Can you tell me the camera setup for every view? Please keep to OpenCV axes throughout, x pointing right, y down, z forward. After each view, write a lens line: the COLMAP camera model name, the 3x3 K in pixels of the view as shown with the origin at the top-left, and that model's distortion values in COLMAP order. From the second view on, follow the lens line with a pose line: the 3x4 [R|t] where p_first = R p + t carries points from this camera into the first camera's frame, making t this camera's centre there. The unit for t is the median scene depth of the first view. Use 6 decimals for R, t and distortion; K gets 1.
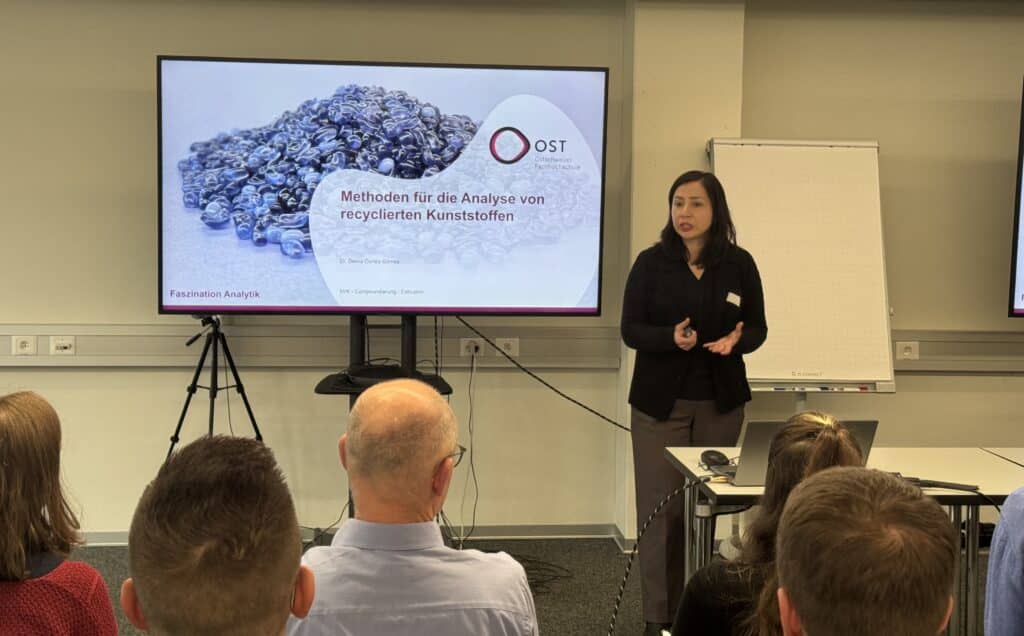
lens RADIAL K [[1556.8, 0, 510.9], [0, 1556.8, 314.0], [0, 0, 1]] dist [0.080826, 0.000000]
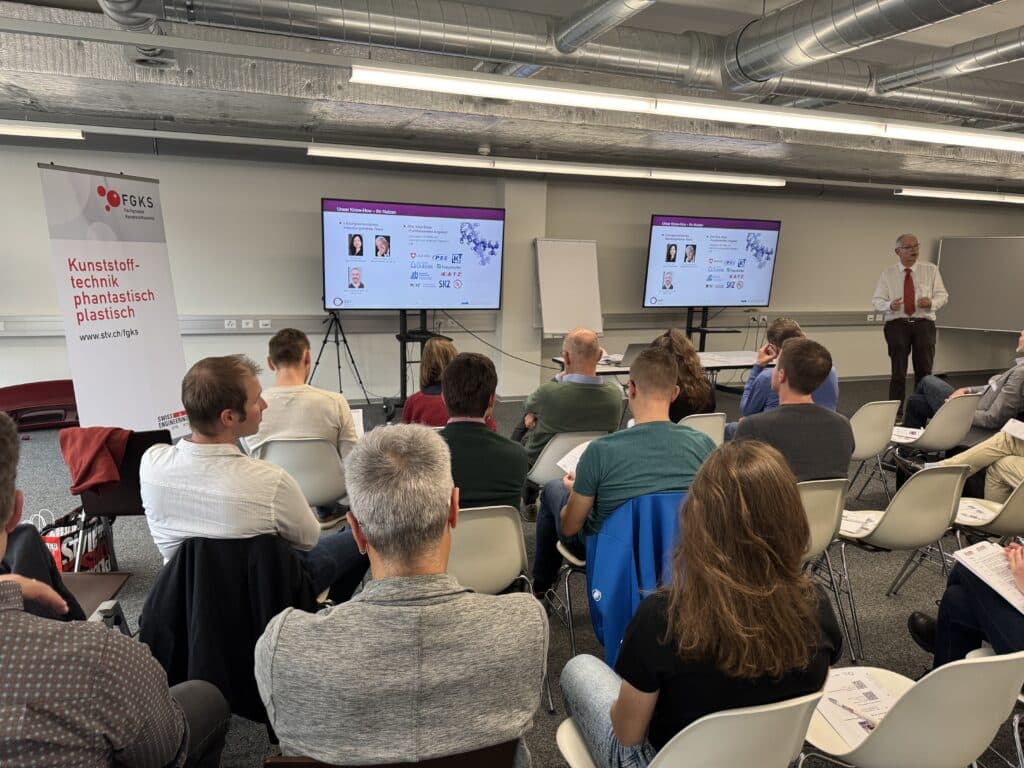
lens RADIAL K [[724.7, 0, 511.6], [0, 724.7, 384.0], [0, 0, 1]] dist [0.123986, 0.001438]
pose [[0.966160, -0.034717, 0.255597, -0.217419], [0.008225, 0.994544, 0.103993, -0.000968], [-0.257813, -0.098372, 0.961174, -0.140217]]
